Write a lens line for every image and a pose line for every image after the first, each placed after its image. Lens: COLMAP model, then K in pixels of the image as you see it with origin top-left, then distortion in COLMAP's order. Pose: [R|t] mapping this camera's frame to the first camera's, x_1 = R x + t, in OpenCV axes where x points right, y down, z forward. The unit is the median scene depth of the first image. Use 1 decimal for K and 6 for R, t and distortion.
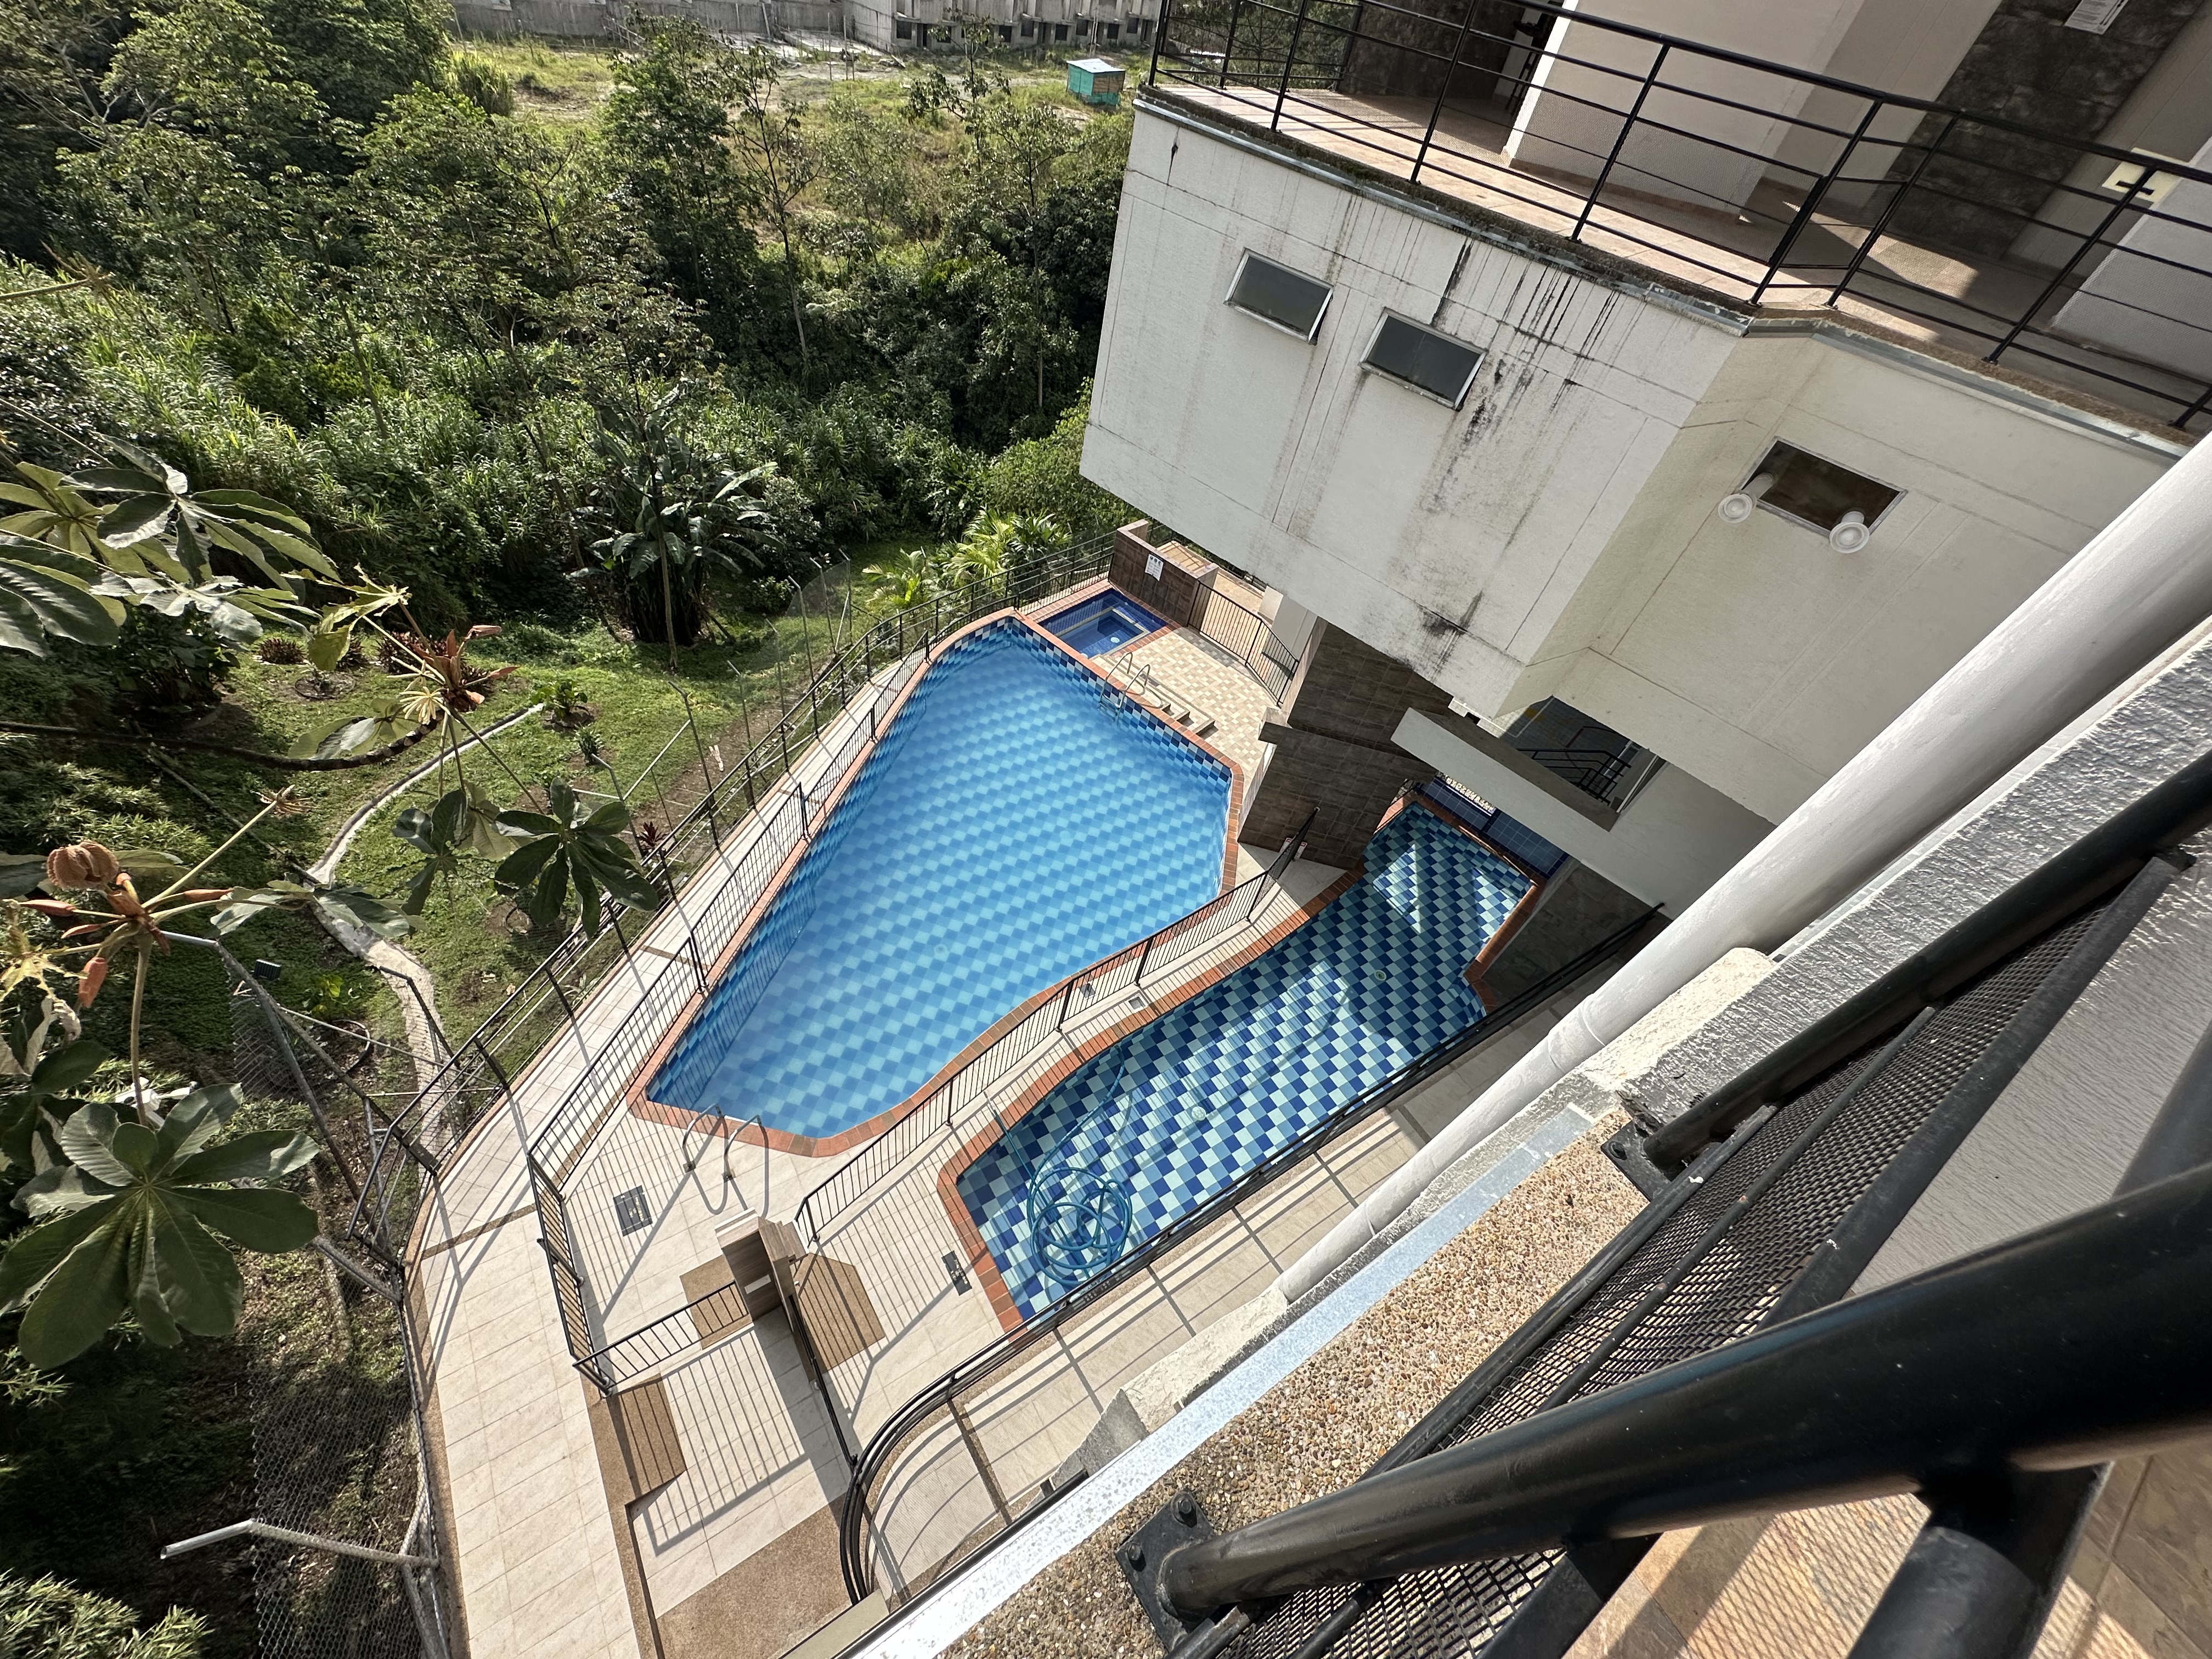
lens RADIAL K [[882.4, 0, 1104.9], [0, 882.4, 829.0], [0, 0, 1]] dist [-0.000810, 0.000443]
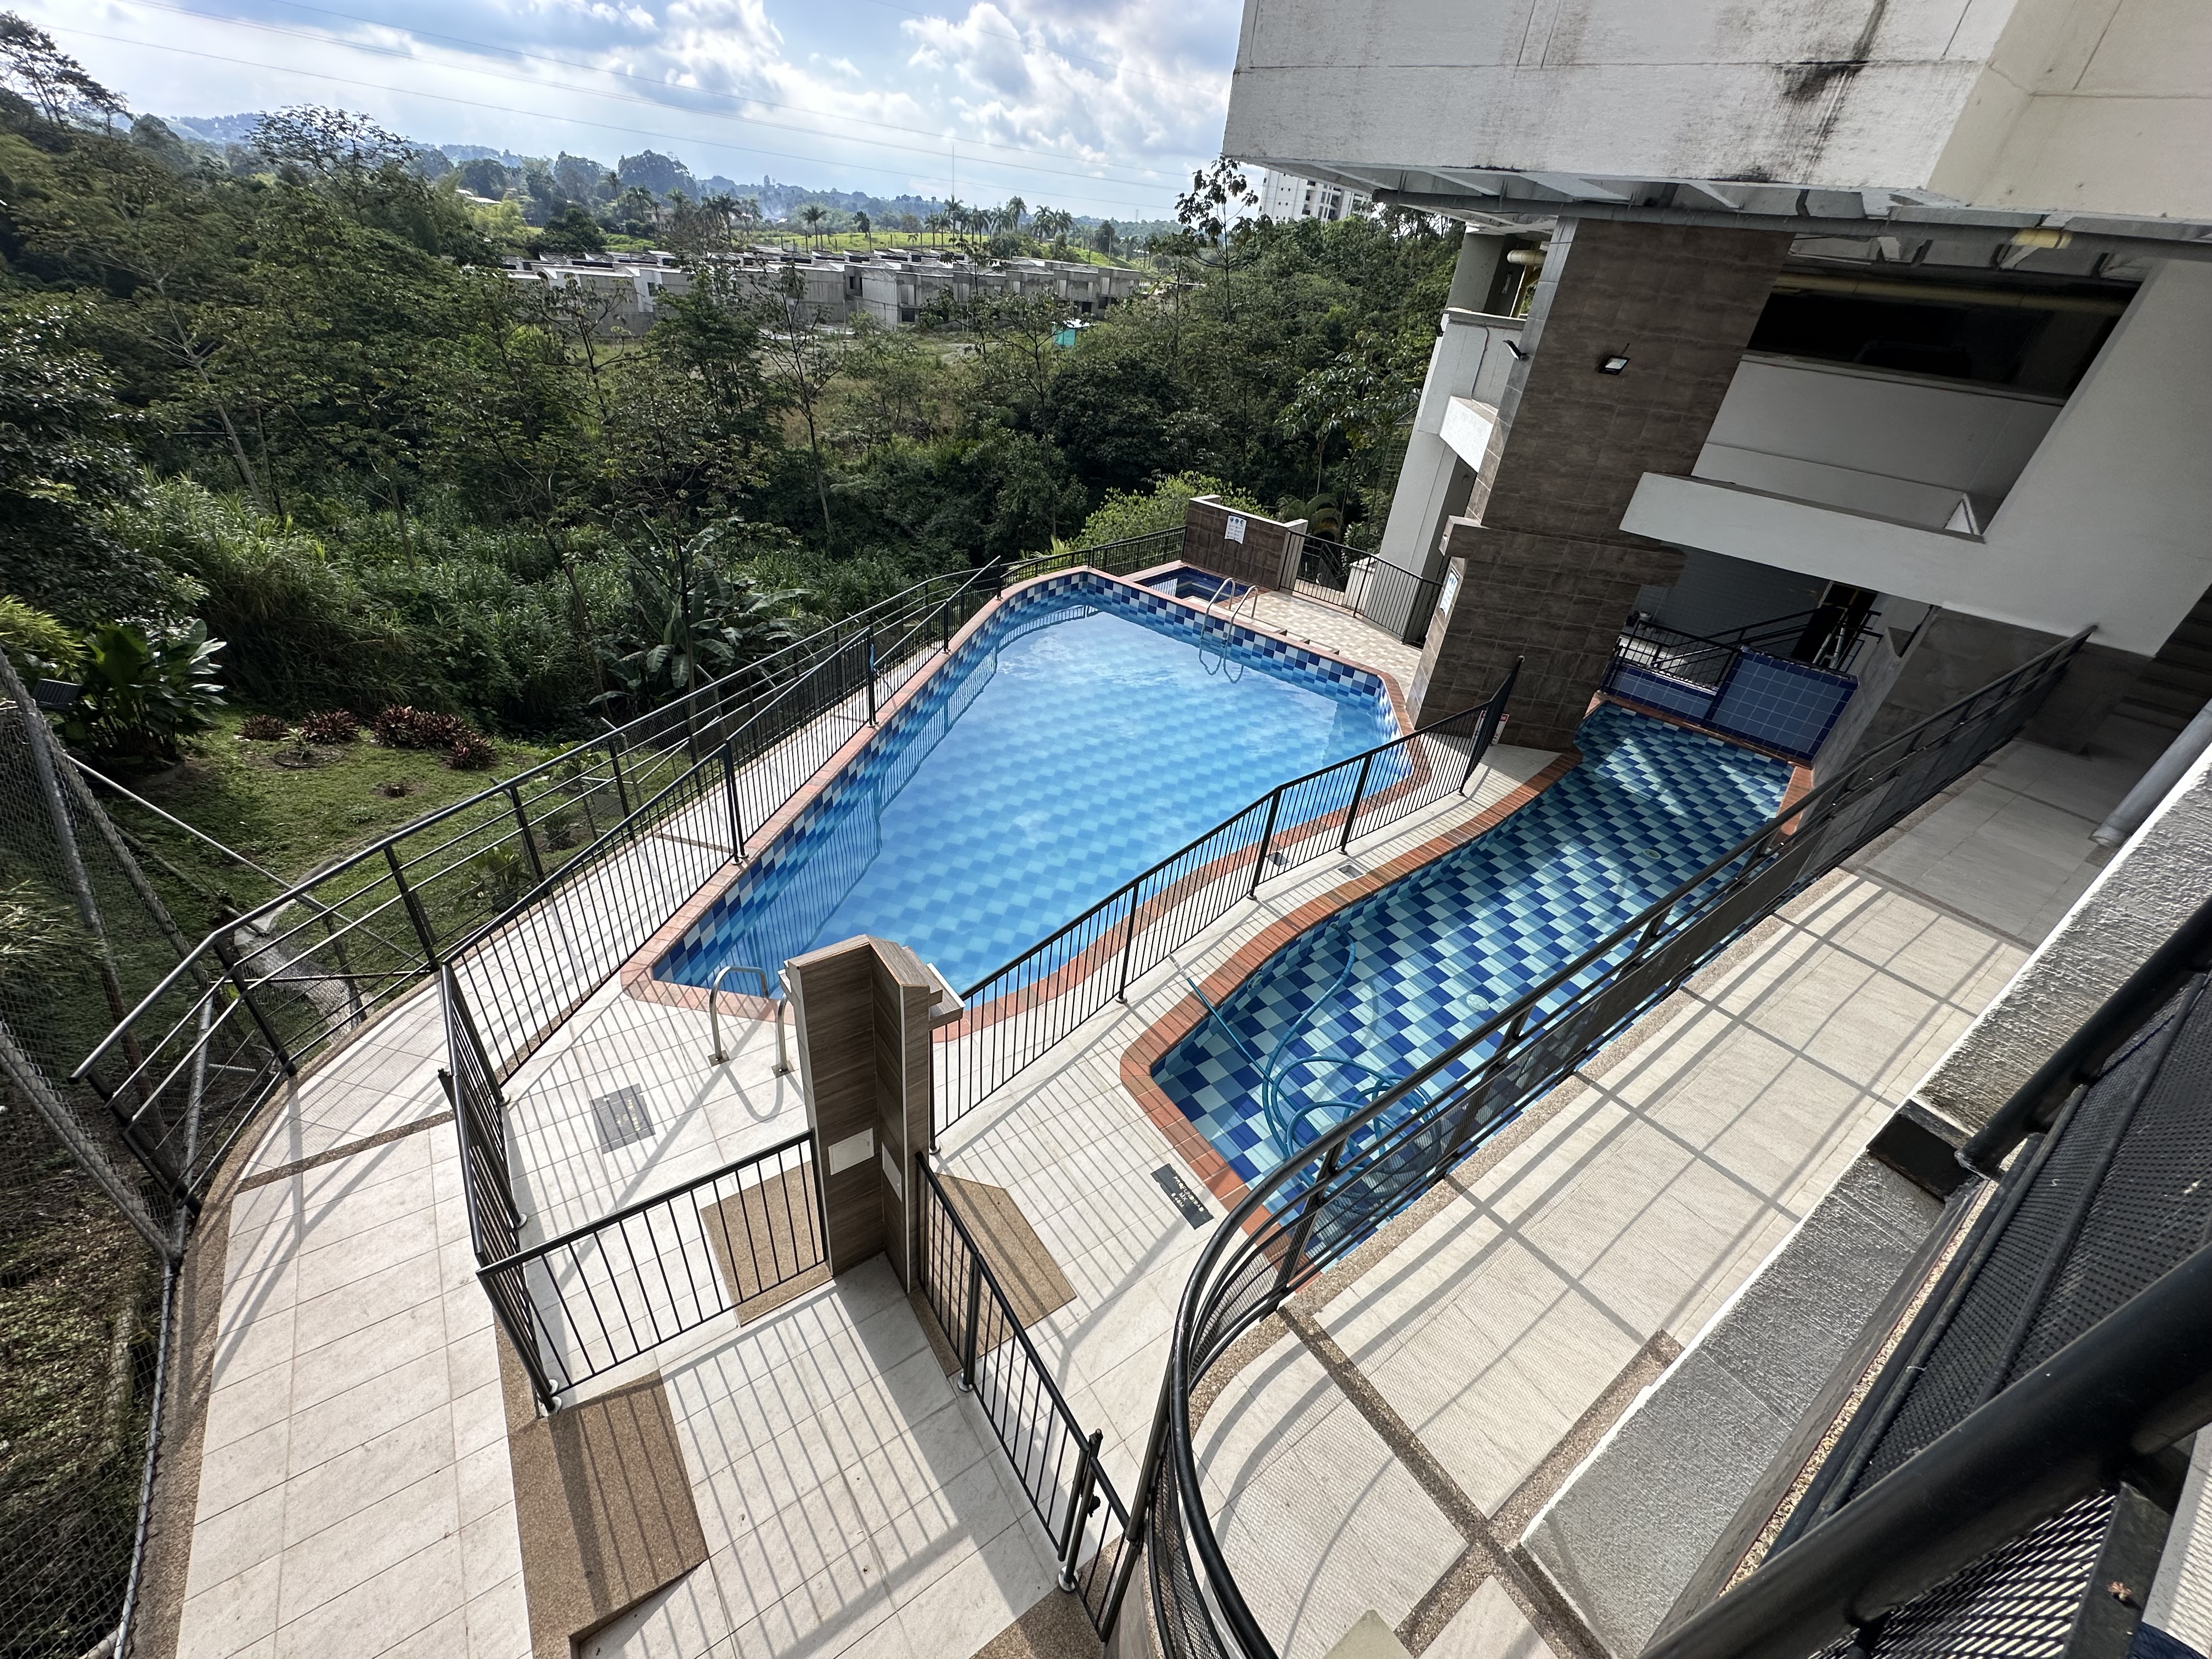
lens RADIAL K [[882.4, 0, 1106.1], [0, 882.4, 825.1], [0, 0, 1]] dist [-0.000810, 0.000443]
pose [[0.996799, -0.079887, -0.003044, -0.180804], [0.076903, 0.968575, -0.236535, 0.371152], [0.021845, 0.235544, 0.971618, 0.357809]]
